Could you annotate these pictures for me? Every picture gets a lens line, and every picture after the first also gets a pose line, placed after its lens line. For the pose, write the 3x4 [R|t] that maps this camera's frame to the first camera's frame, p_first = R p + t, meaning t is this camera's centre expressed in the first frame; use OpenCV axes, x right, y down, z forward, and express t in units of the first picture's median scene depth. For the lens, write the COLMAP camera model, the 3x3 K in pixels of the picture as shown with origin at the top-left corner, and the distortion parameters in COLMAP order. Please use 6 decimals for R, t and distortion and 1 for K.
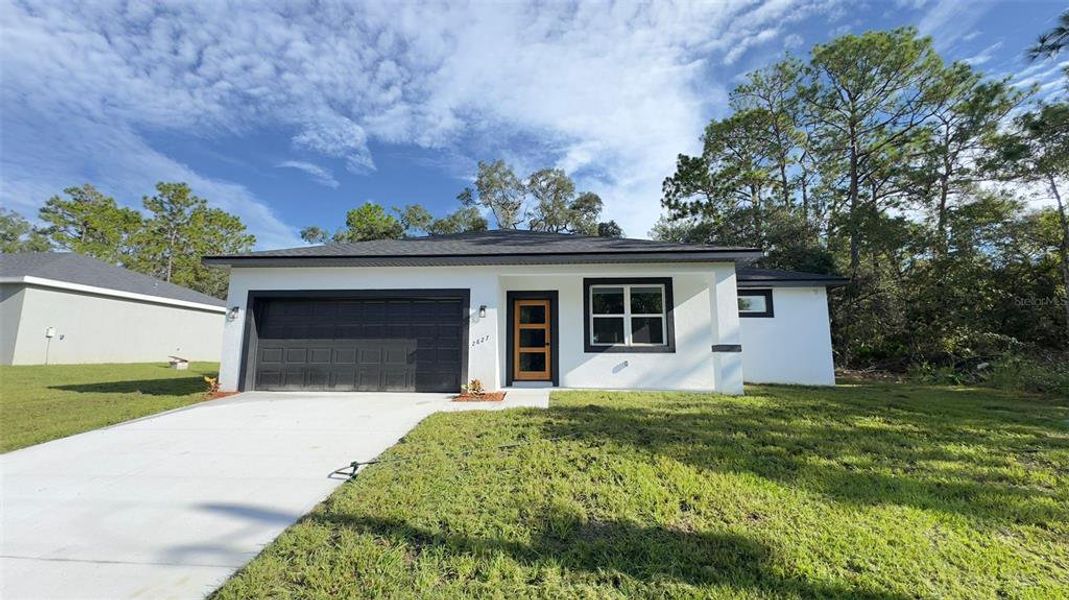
lens RADIAL K [[432.2, 0, 534.5], [0, 432.2, 300.0], [0, 0, 1]] dist [0.000140, 0.000130]
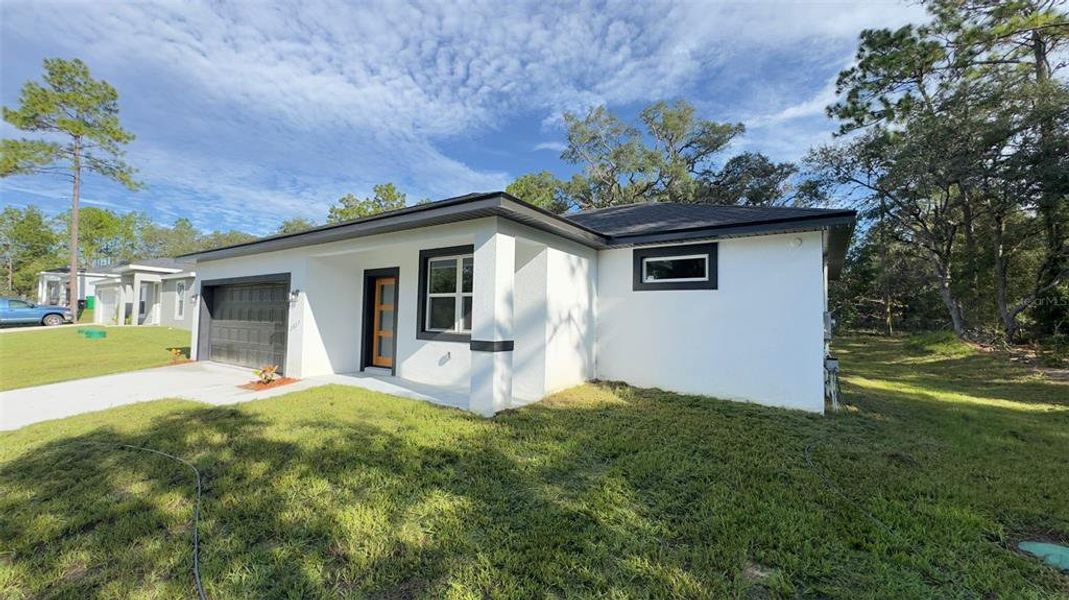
lens RADIAL K [[426.4, 0, 536.7], [0, 426.4, 299.7], [0, 0, 1]] dist [-0.000264, -0.000117]
pose [[0.856386, -0.008531, -0.516266, 0.155296], [0.056872, 0.995338, 0.077891, -0.001539], [0.513195, -0.096065, 0.852879, 0.086006]]
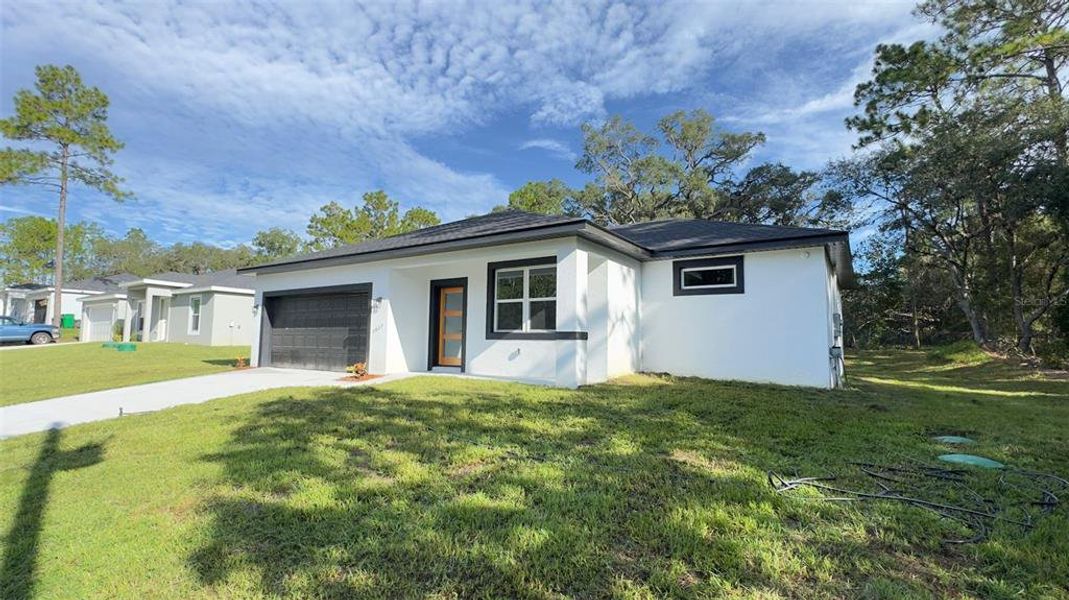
lens RADIAL K [[501.1, 0, 534.5], [0, 501.1, 300.0], [0, 0, 1]] dist [0.000467, 0.000608]
pose [[0.863681, -0.034517, -0.502855, 0.162705], [0.060803, 0.997502, 0.035962, -0.000318], [0.500358, -0.061635, 0.863622, 0.016248]]
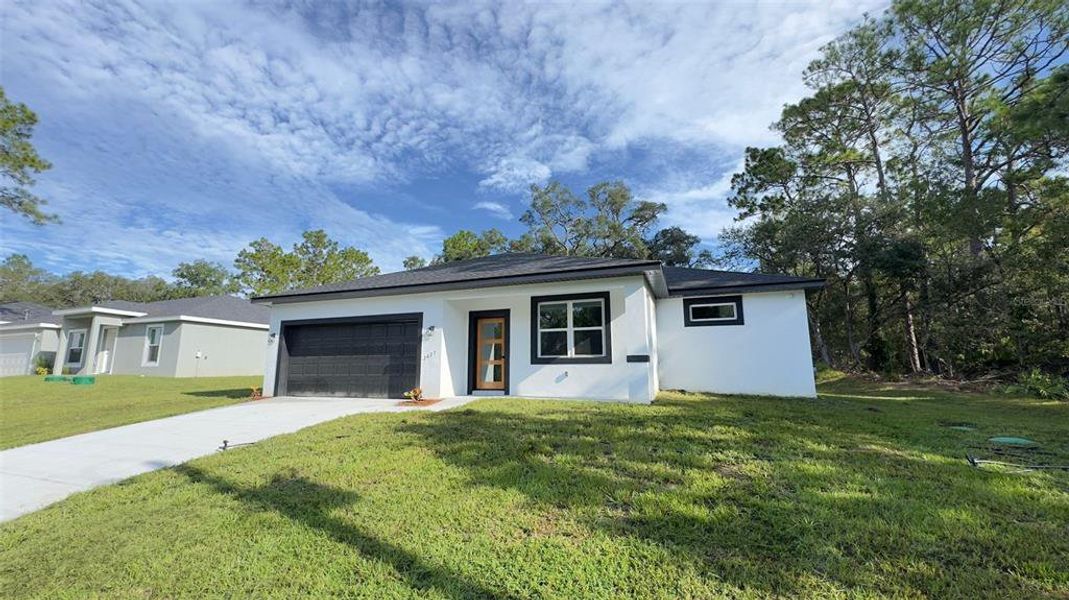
lens RADIAL K [[432.2, 0, 534.5], [0, 432.2, 300.0], [0, 0, 1]] dist [0.000140, 0.000130]
pose [[0.957426, -0.053521, -0.283674, 0.092387], [0.046559, 0.998427, -0.031234, -0.001535], [0.284899, 0.016697, 0.958412, -0.012140]]
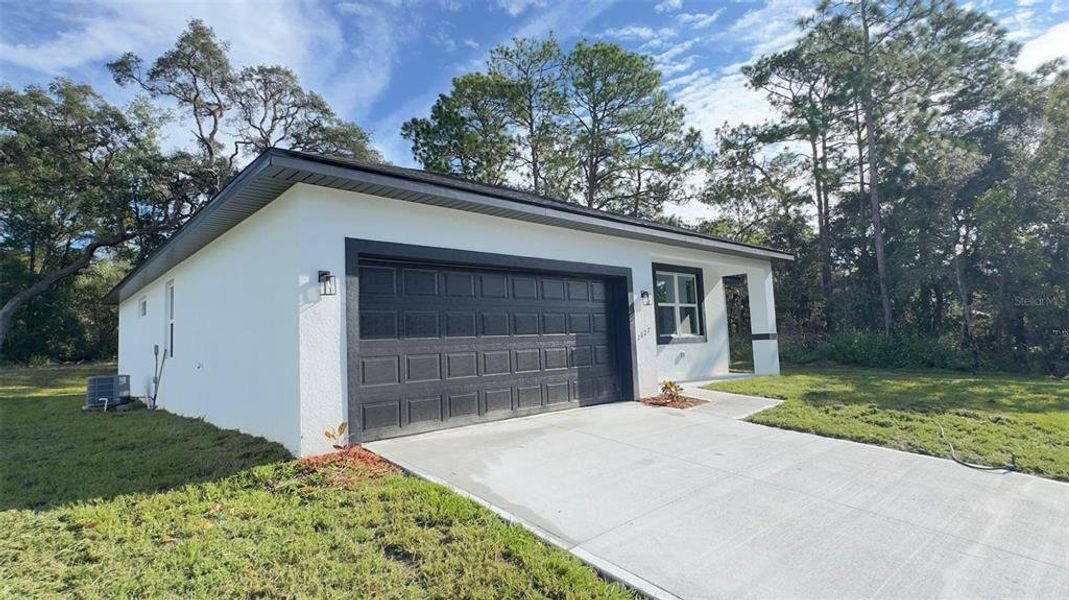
lens RADIAL K [[527.6, 0, 534.5], [0, 527.6, 300.0], [0, 0, 1]] dist [0.000321, -0.000093]
pose [[0.689935, 0.027646, 0.723343, -0.182091], [-0.055332, 0.998361, 0.014620, 0.005181], [-0.721754, -0.050111, 0.690334, 0.086630]]
